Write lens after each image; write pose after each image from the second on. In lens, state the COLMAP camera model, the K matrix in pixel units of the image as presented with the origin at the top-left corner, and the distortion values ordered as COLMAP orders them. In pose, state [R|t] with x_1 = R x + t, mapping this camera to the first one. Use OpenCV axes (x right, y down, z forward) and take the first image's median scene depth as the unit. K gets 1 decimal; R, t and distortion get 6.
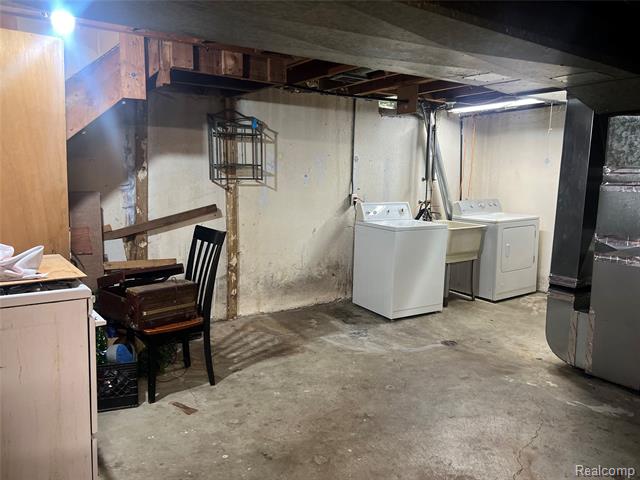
lens RADIAL K [[481.9, 0, 321.3], [0, 481.9, 239.9], [0, 0, 1]] dist [0.047526, -0.055718]
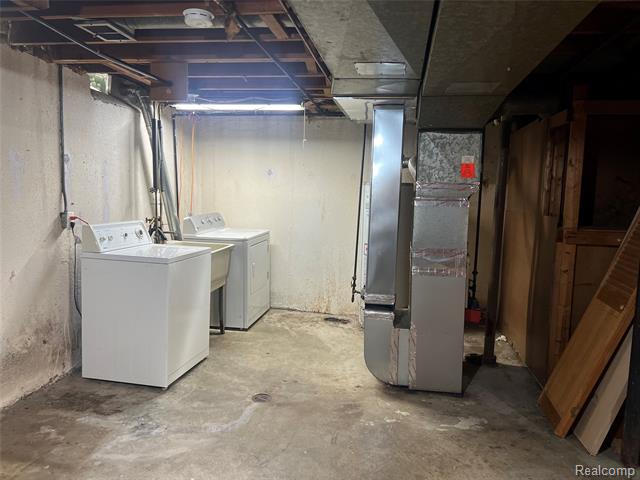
lens RADIAL K [[481.9, 0, 319.1], [0, 481.9, 238.9], [0, 0, 1]] dist [0.047526, -0.055718]
pose [[0.674234, -0.068748, 0.735311, -0.201552], [0.082218, 0.996456, 0.017775, -0.044911], [-0.733927, 0.048471, 0.677497, 0.321996]]
